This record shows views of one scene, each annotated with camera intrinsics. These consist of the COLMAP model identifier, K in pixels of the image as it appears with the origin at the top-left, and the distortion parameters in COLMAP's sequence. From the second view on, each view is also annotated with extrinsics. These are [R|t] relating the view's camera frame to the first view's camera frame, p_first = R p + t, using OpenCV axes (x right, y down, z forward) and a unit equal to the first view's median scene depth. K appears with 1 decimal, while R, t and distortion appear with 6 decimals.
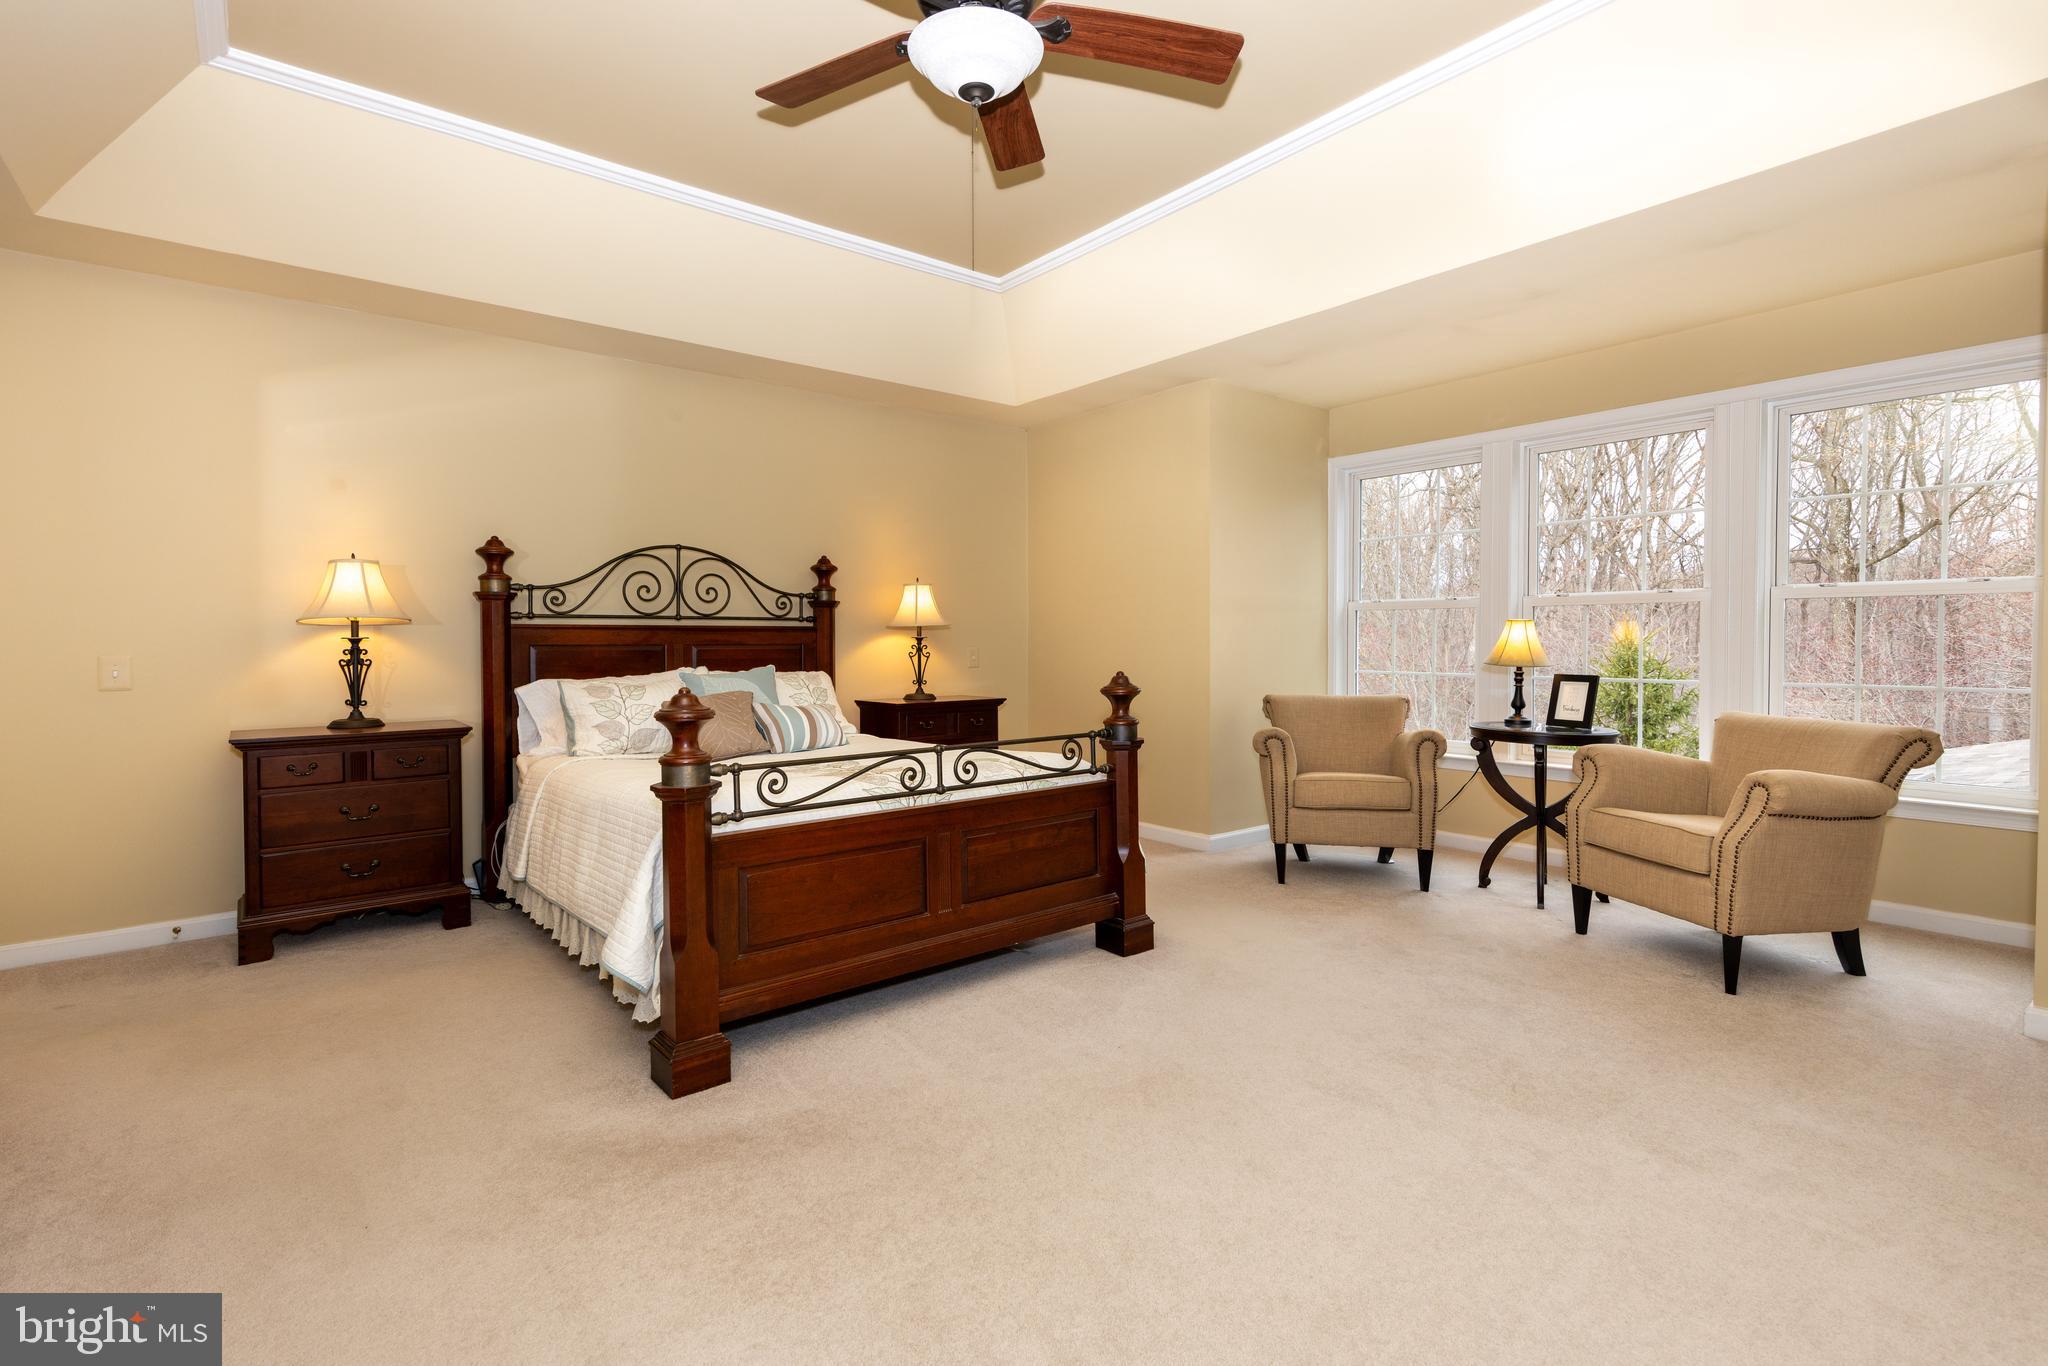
lens RADIAL K [[936.7, 0, 1012.8], [0, 936.7, 593.9], [0, 0, 1]] dist [0.010420, 0.000174]
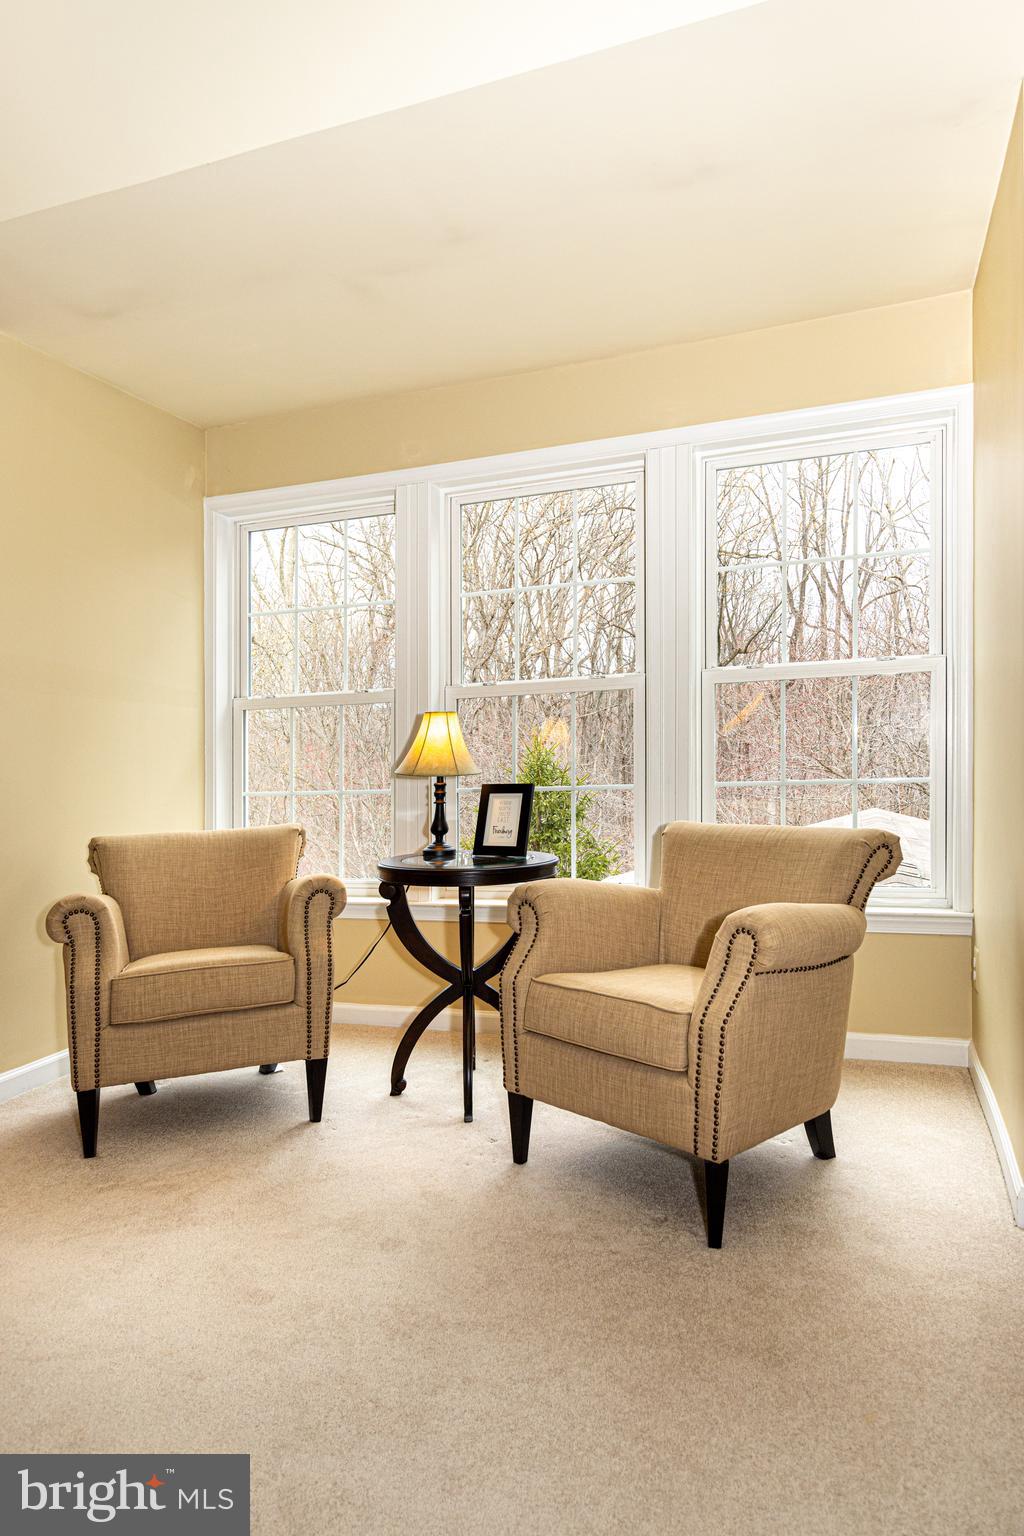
lens RADIAL K [[872.7, 0, 513.7], [0, 872.7, 757.7], [0, 0, 1]] dist [0.006112, 0.000700]
pose [[0.843319, -0.027176, 0.536725, 0.231932], [0.006622, 0.999170, 0.040187, 0.037266], [-0.537372, -0.030336, 0.842800, 0.413467]]
